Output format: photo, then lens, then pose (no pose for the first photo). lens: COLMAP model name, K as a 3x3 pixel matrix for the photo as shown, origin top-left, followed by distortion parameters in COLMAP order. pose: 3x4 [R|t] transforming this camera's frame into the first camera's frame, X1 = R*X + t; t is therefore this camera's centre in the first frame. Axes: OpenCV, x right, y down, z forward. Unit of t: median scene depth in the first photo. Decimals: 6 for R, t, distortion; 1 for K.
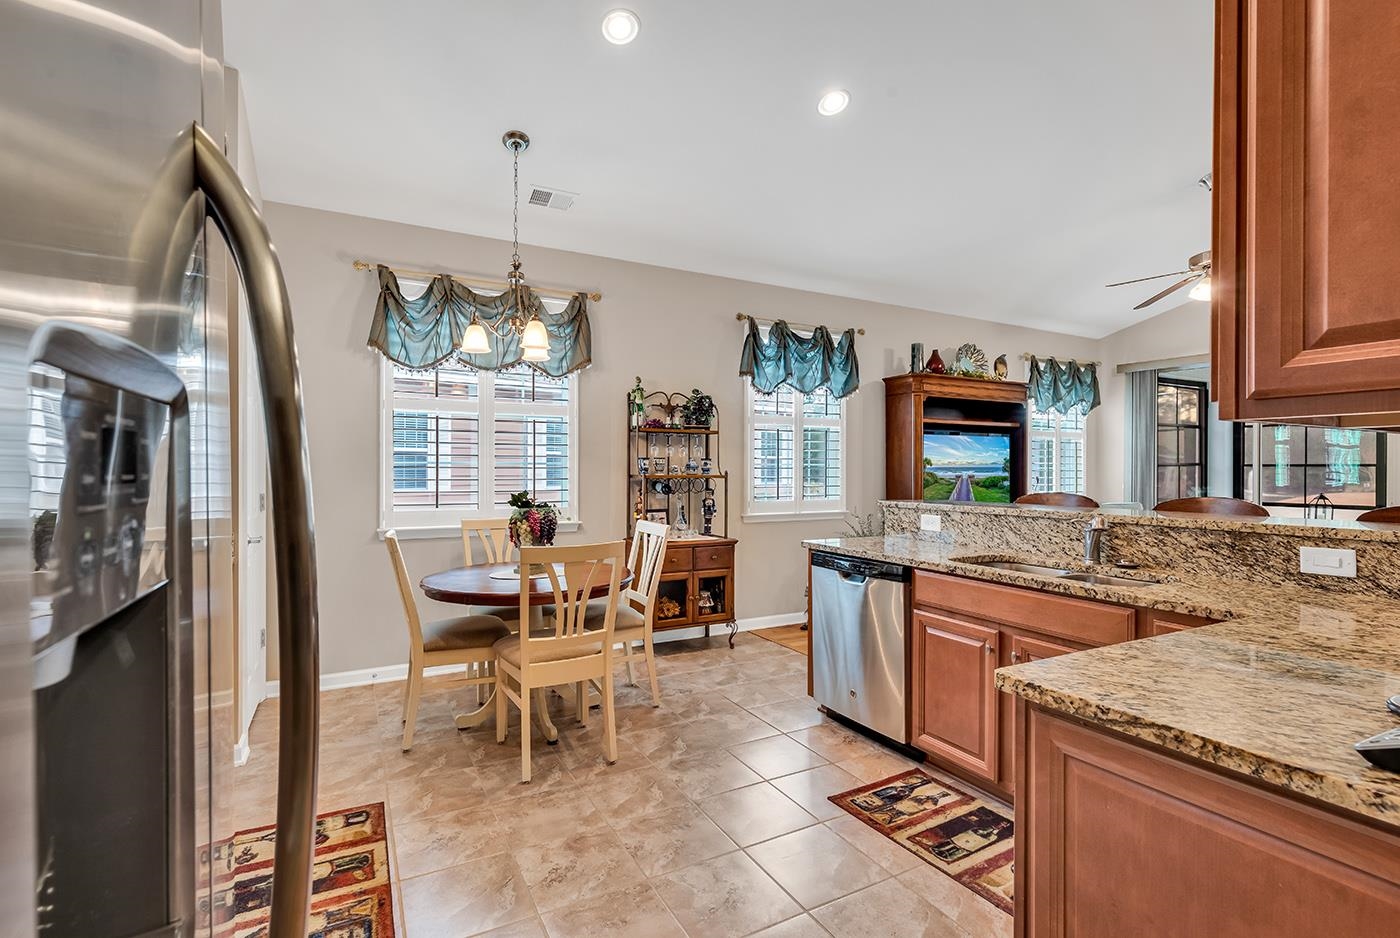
lens RADIAL K [[647.6, 0, 712.7], [0, 647.6, 472.2], [0, 0, 1]] dist [0.002455, 0.000790]
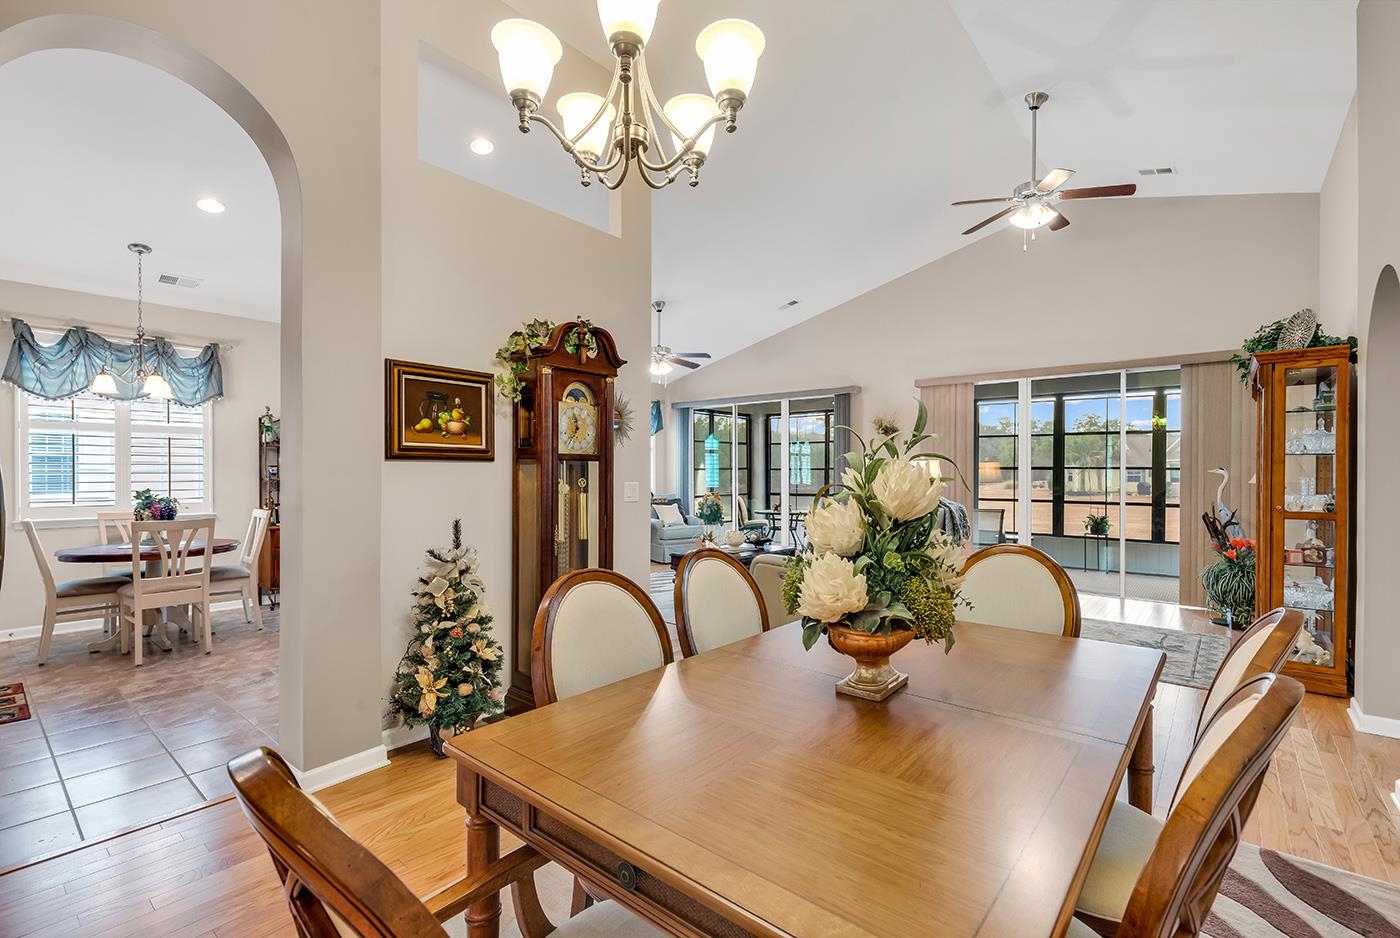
lens RADIAL K [[632.7, 0, 715.8], [0, 632.7, 475.6], [0, 0, 1]] dist [0.003162, 0.001092]
pose [[0.933718, -0.005812, 0.357963, 0.339357], [0.006229, 0.999981, -0.000012, 0.005174], [-0.357956, 0.002241, 0.933736, -0.688810]]
